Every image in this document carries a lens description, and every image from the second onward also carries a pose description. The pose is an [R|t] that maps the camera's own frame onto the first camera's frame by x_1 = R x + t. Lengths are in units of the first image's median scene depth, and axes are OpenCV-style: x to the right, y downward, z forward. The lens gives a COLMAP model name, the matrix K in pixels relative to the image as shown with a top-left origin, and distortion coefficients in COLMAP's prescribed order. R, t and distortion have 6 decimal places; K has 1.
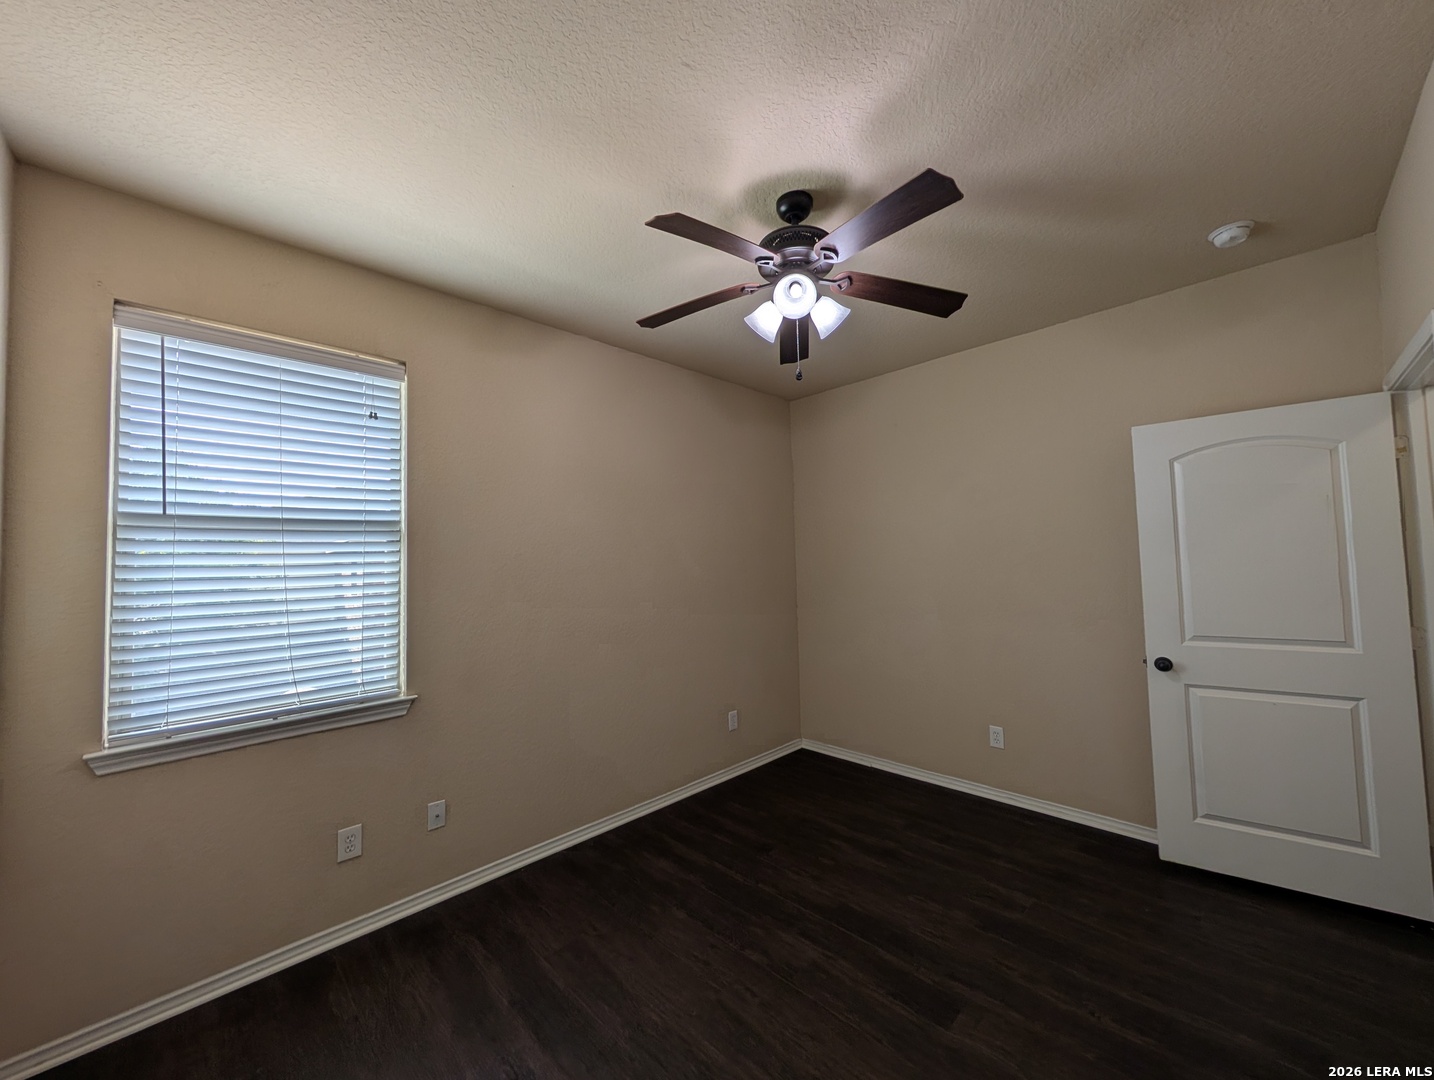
lens RADIAL K [[543.0, 0, 719.2], [0, 543.0, 540.3], [0, 0, 1]] dist [0.000871, 0.000380]
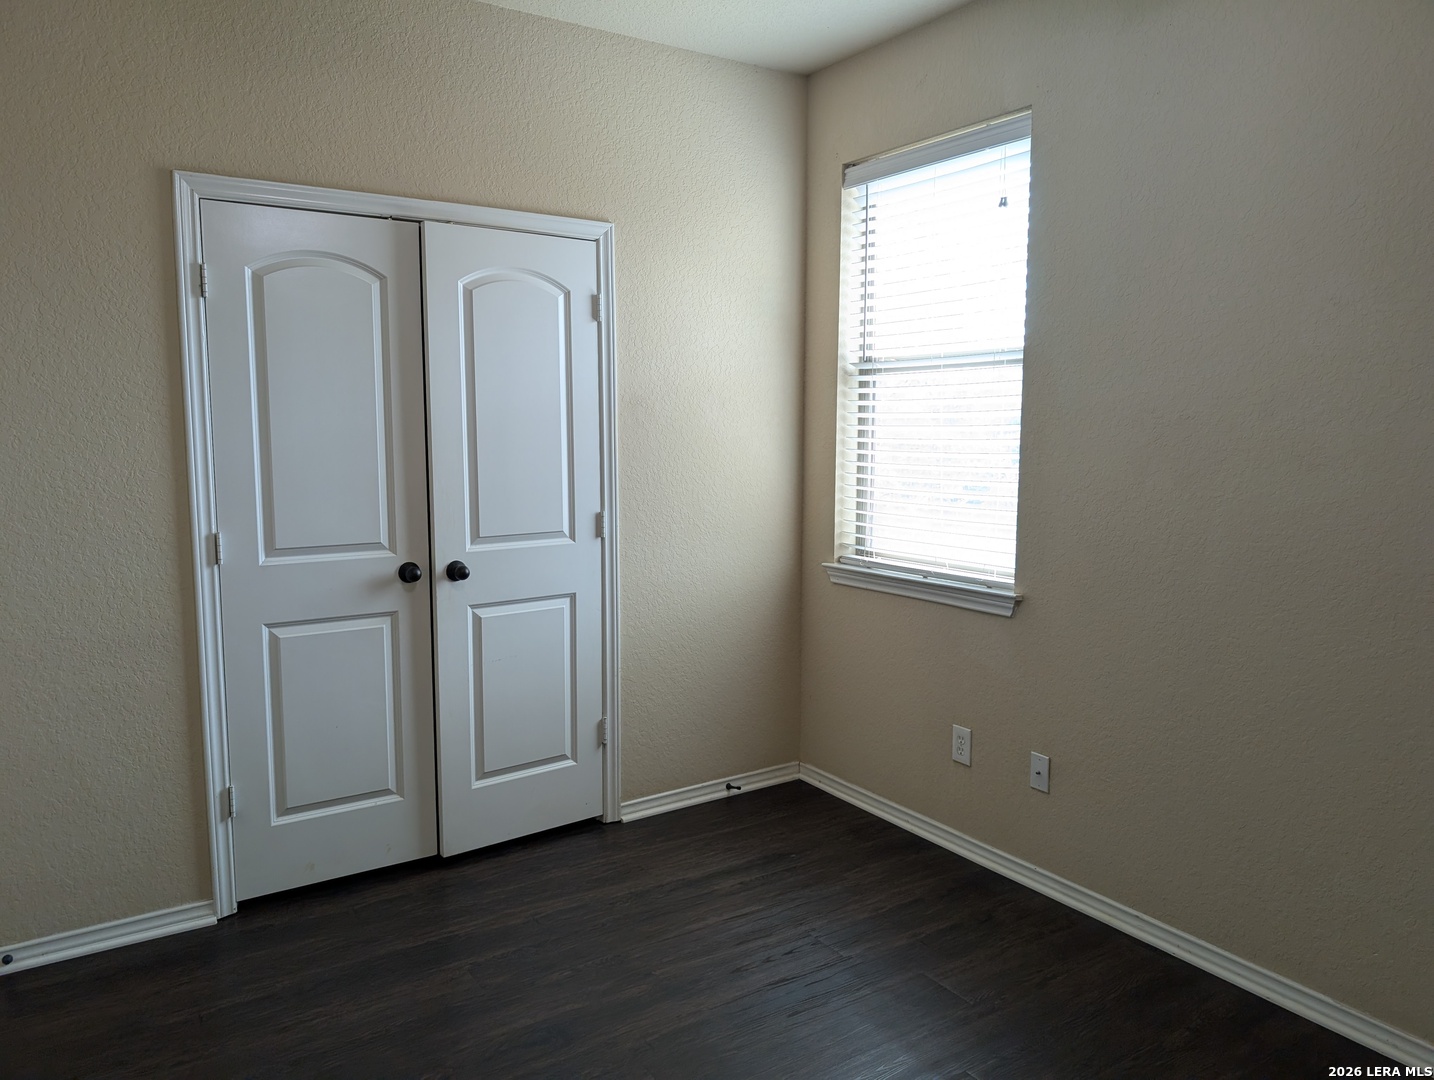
lens RADIAL K [[1027.9, 0, 705.6], [0, 1027.9, 546.0], [0, 0, 1]] dist [0.028334, -0.030821]
pose [[-0.189571, 0.138973, -0.971982, 0.903531], [0.036822, 0.990243, 0.134402, 0.026952], [0.981176, -0.010311, -0.192838, 0.932775]]
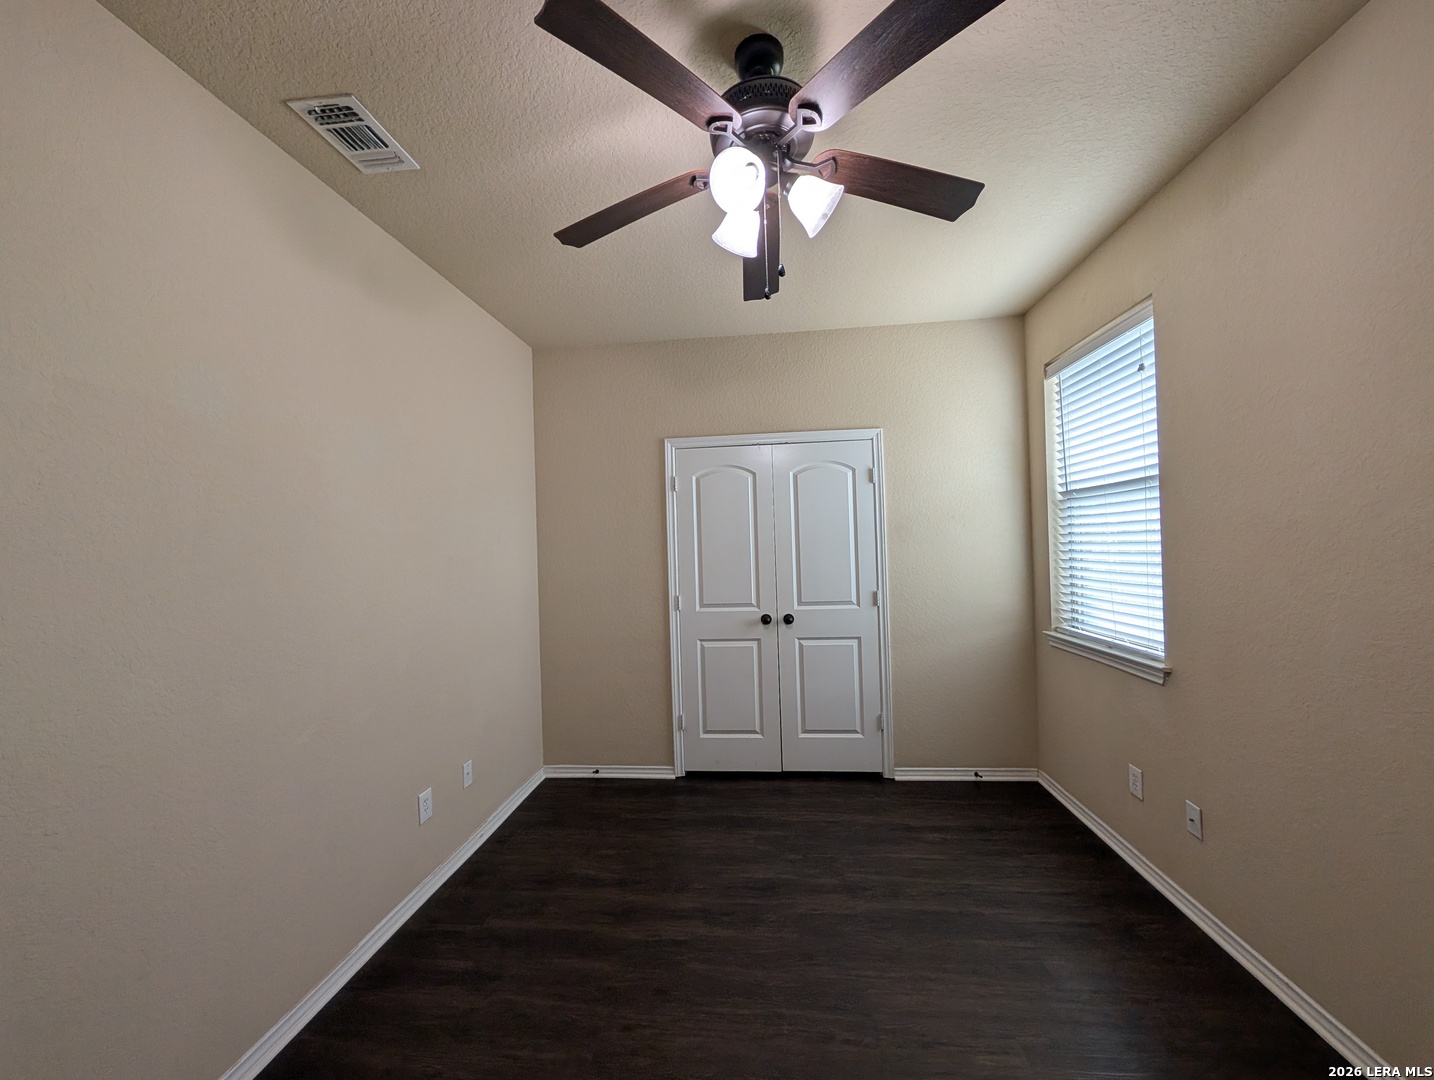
lens RADIAL K [[540.7, 0, 723.9], [0, 540.7, 546.7], [0, 0, 1]] dist [0.001040, 0.000142]
pose [[-0.761820, 0.045679, -0.646176, 0.612618], [0.068301, 0.997615, -0.010002, 0.051342], [0.644178, -0.051754, -0.763123, 1.329171]]
